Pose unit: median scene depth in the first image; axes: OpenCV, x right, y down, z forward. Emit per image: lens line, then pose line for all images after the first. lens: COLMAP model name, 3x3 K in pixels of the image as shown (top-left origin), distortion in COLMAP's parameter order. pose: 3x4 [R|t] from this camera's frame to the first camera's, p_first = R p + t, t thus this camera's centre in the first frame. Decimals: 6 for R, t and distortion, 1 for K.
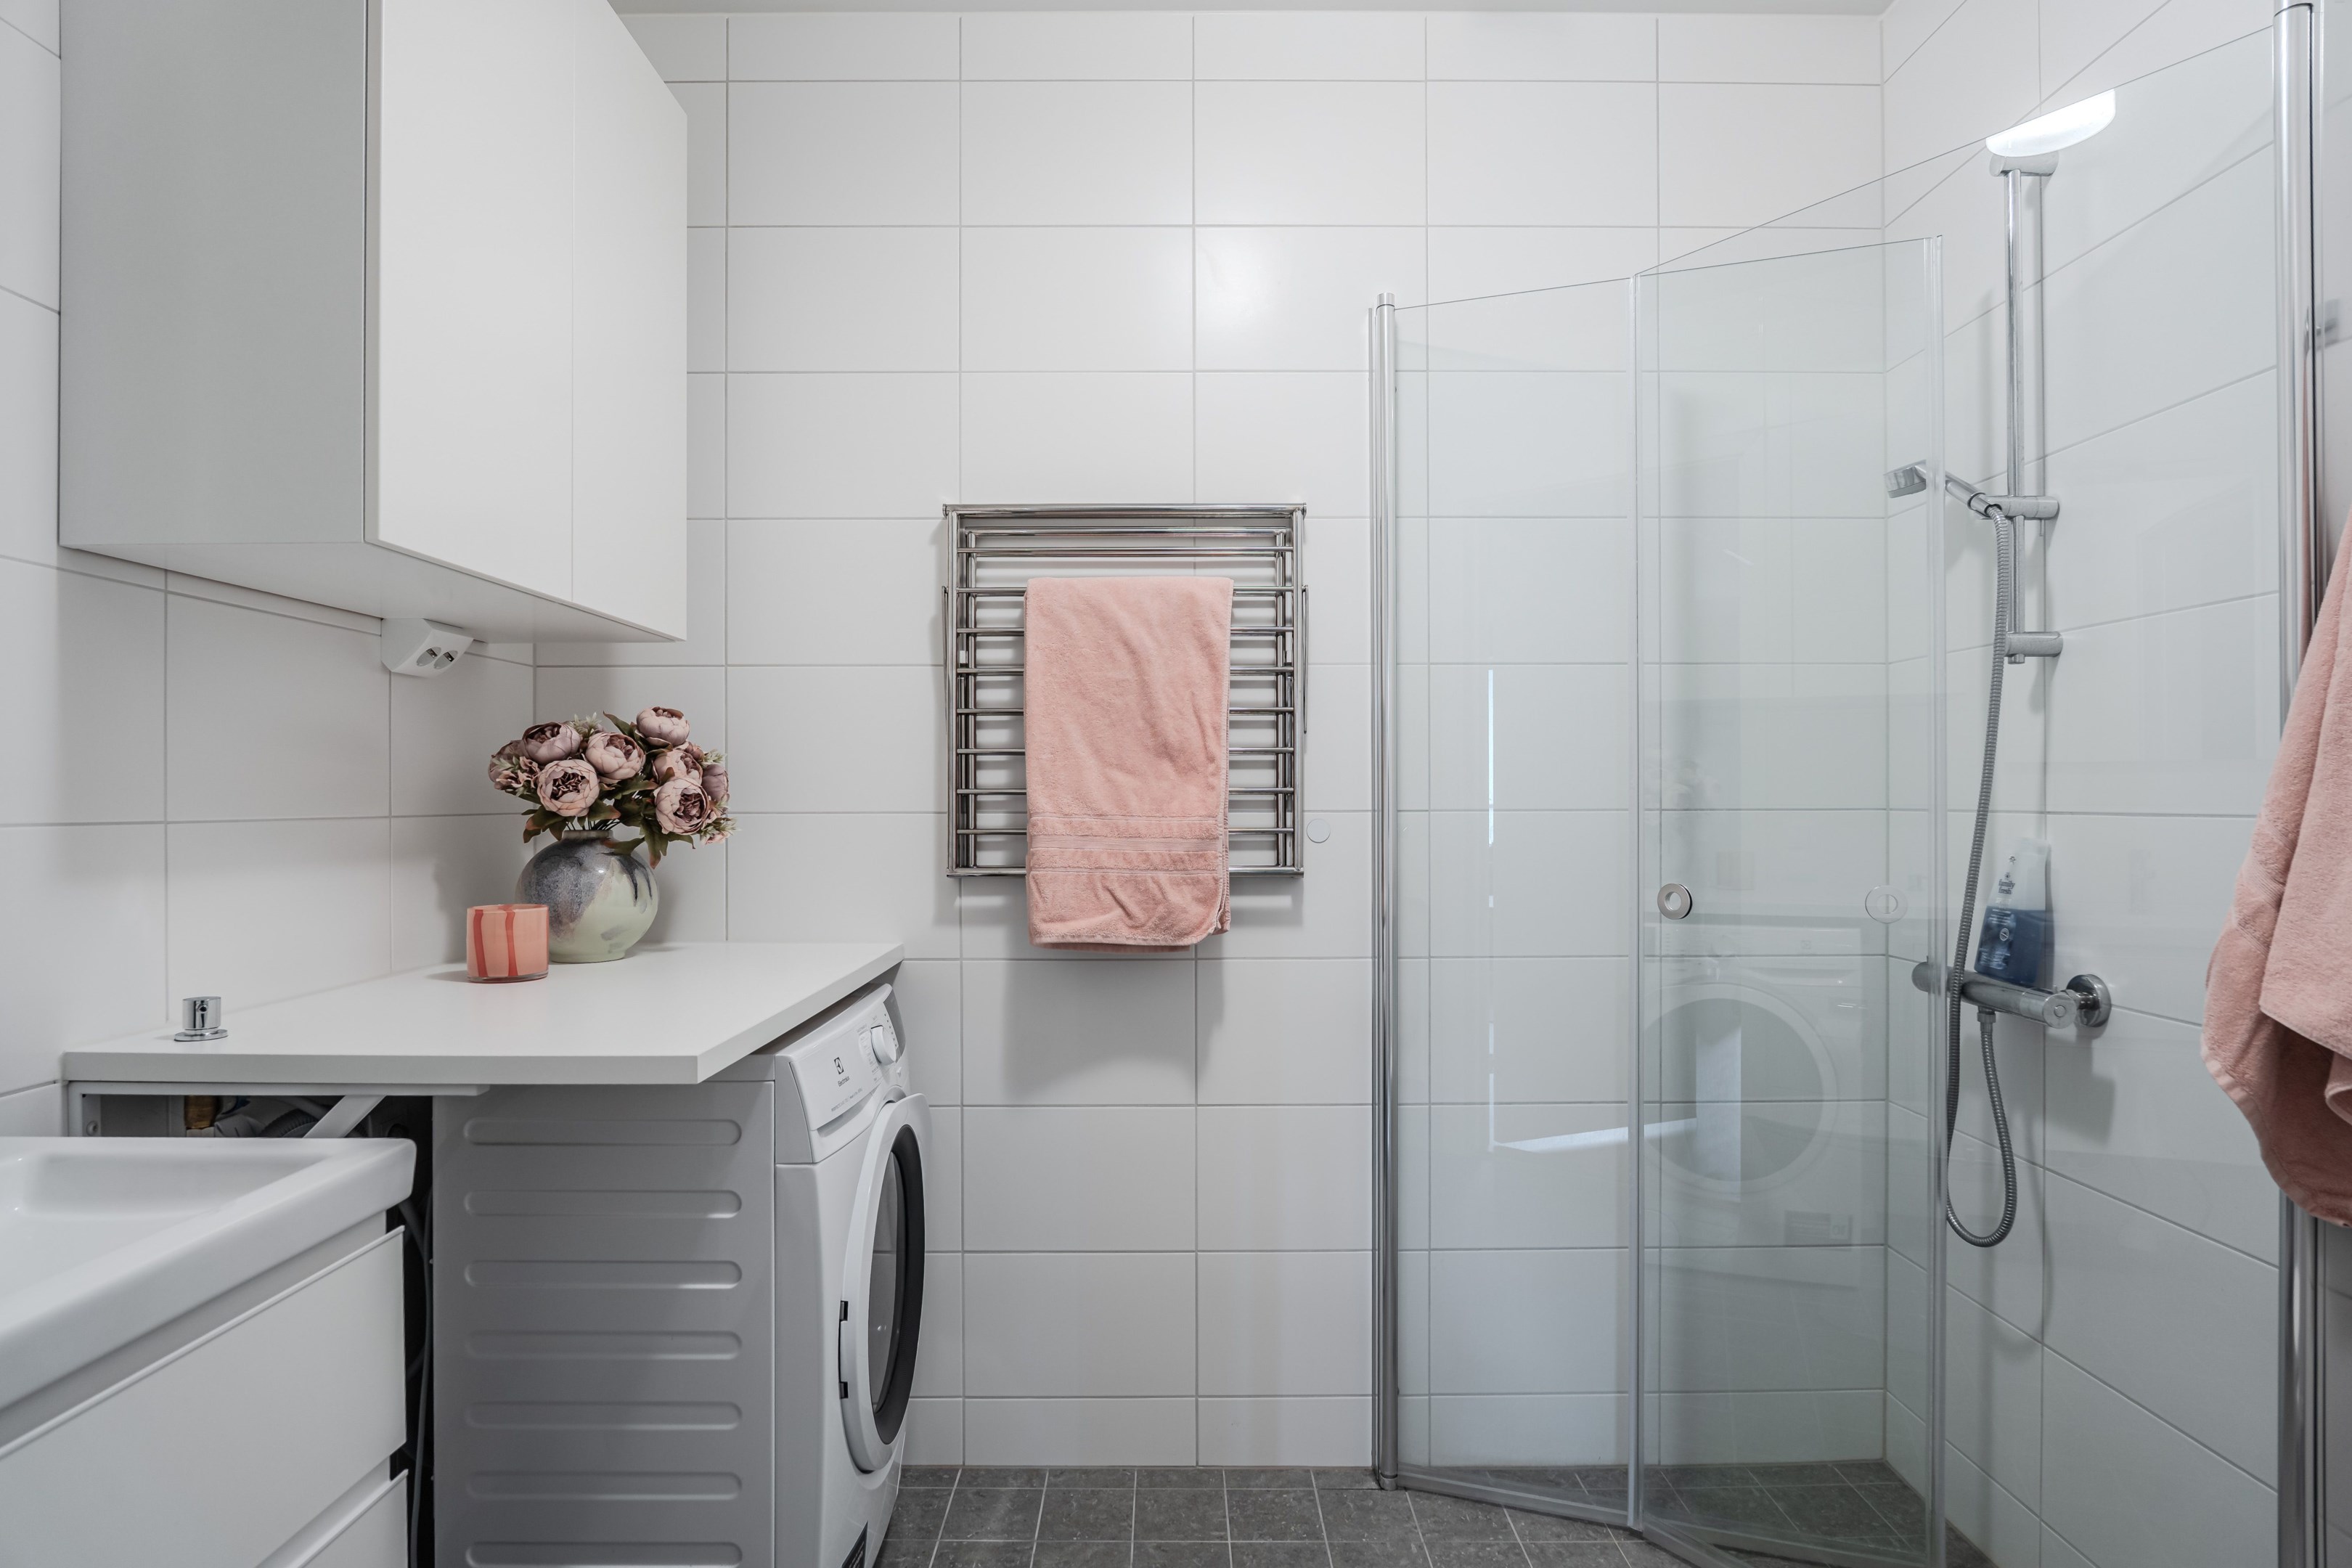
lens RADIAL K [[1547.5, 0, 1176.0], [0, 1547.5, 784.0], [0, 0, 1]] dist [0.031835, -0.000565]
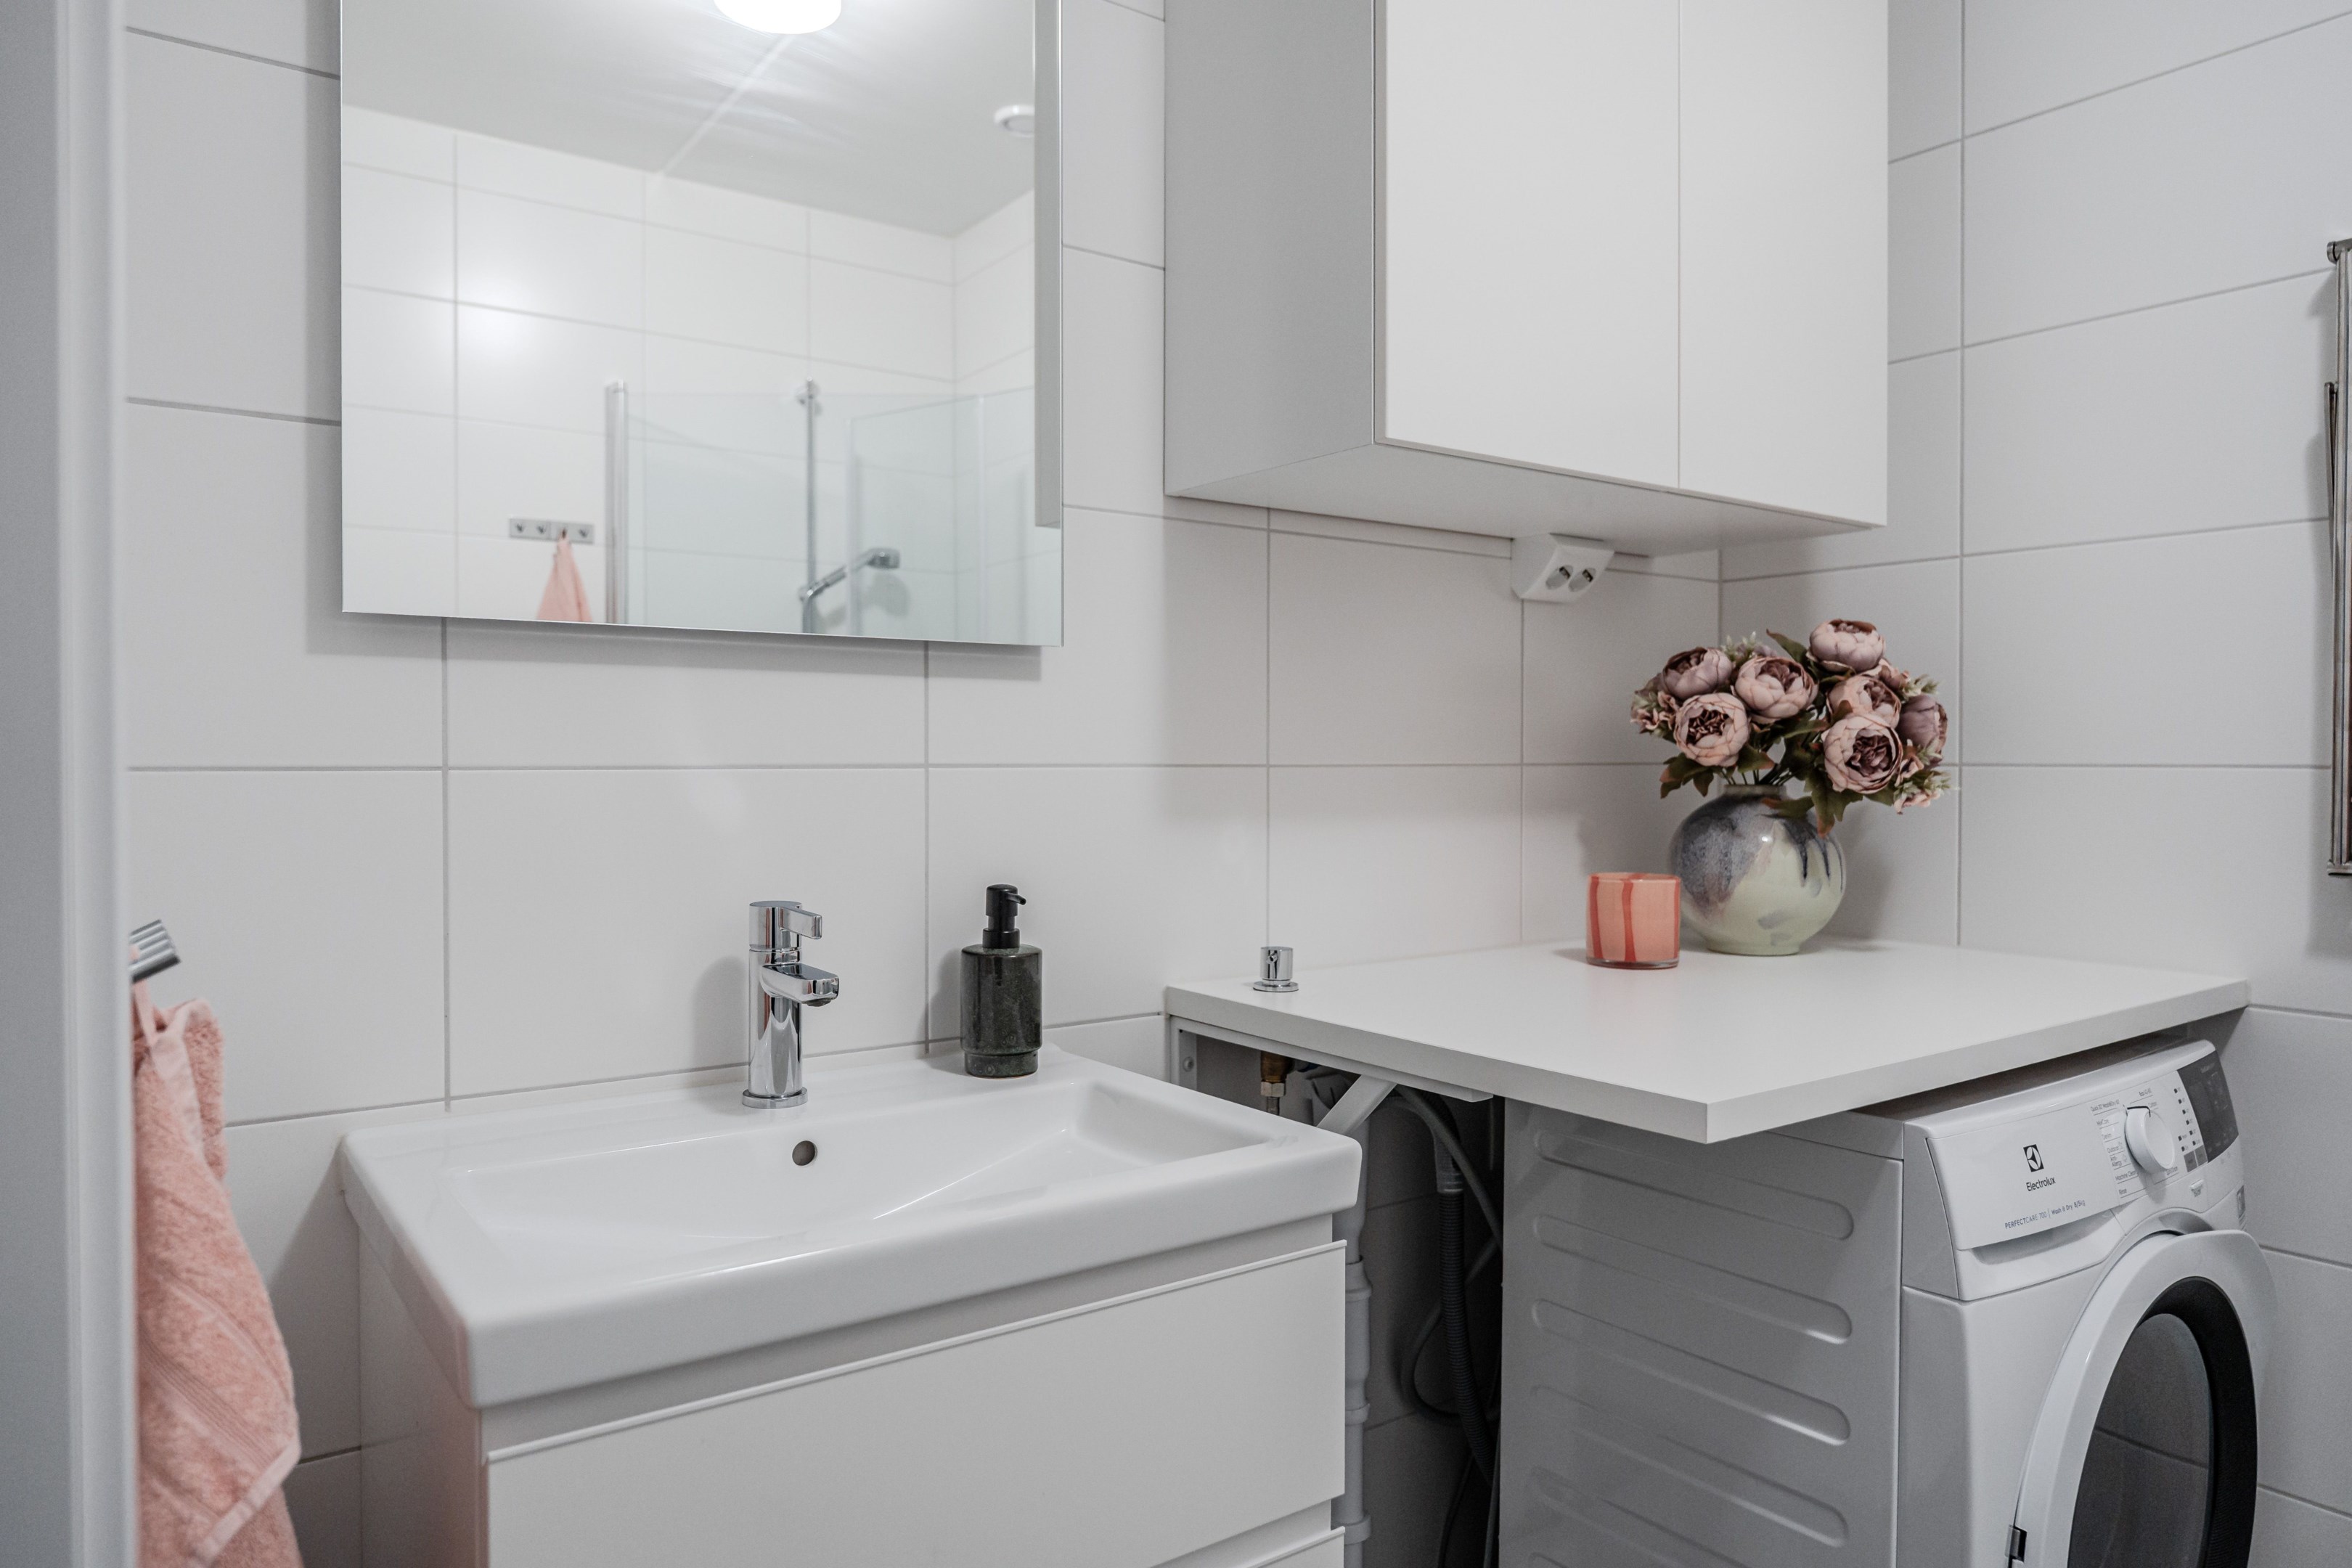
lens RADIAL K [[1565.9, 0, 1176.0], [0, 1565.9, 784.0], [0, 0, 1]] dist [0.006274, 0.001149]
pose [[0.557575, 0.015073, -0.829989, 0.114383], [0.002942, 0.999793, 0.020133, 0.013126], [0.830121, -0.013668, 0.557416, 0.335036]]
